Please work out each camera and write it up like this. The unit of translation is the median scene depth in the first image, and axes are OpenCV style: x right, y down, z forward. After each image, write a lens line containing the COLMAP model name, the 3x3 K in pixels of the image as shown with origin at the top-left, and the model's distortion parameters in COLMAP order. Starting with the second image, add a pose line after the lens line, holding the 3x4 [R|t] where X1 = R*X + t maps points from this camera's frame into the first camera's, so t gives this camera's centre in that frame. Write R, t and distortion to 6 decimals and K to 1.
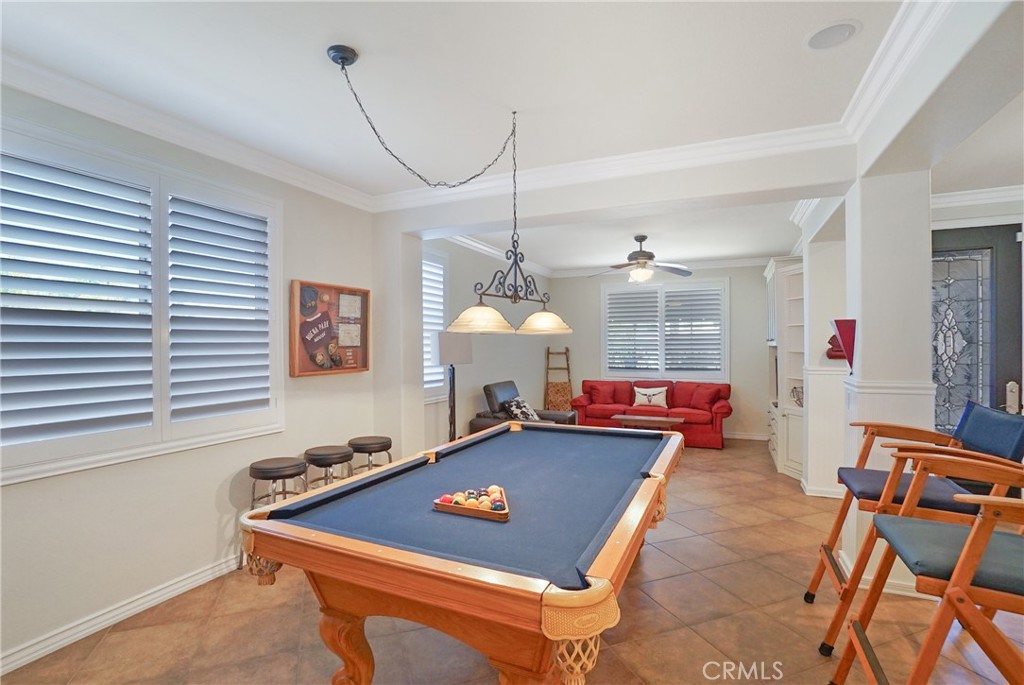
lens RADIAL K [[478.7, 0, 500.6], [0, 478.7, 331.7], [0, 0, 1]] dist [-0.056163, 0.018189]
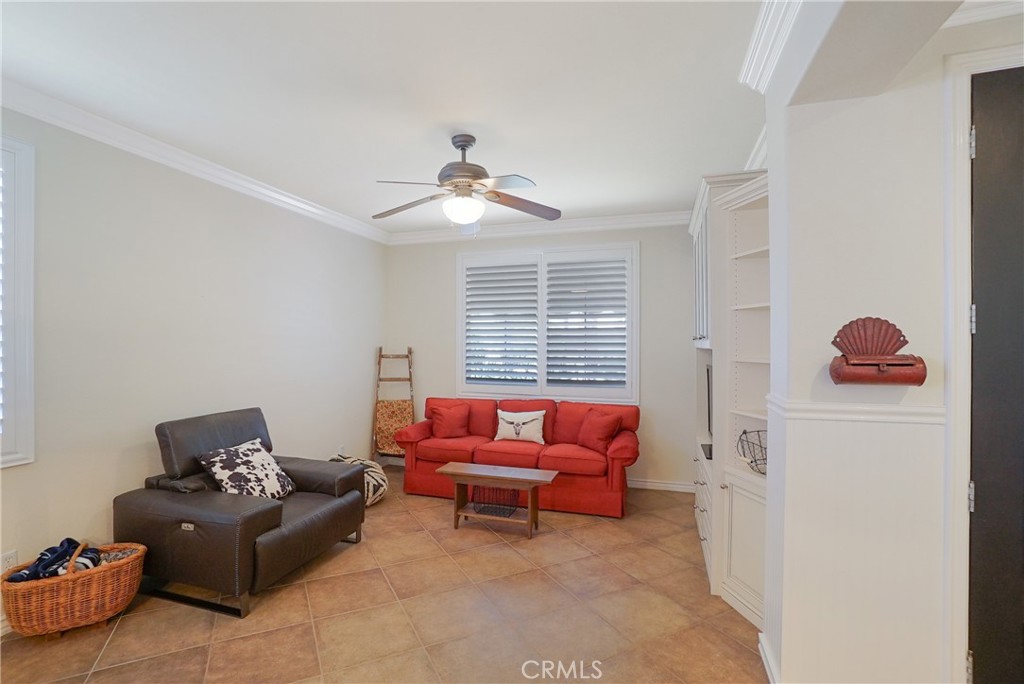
lens RADIAL K [[478.7, 0, 500.6], [0, 478.7, 331.2], [0, 0, 1]] dist [-0.056163, 0.018189]
pose [[0.991763, 0.007463, 0.127868, 0.212292], [-0.007909, 0.999964, 0.002983, 0.008004], [-0.127842, -0.003969, 0.991787, 0.377241]]
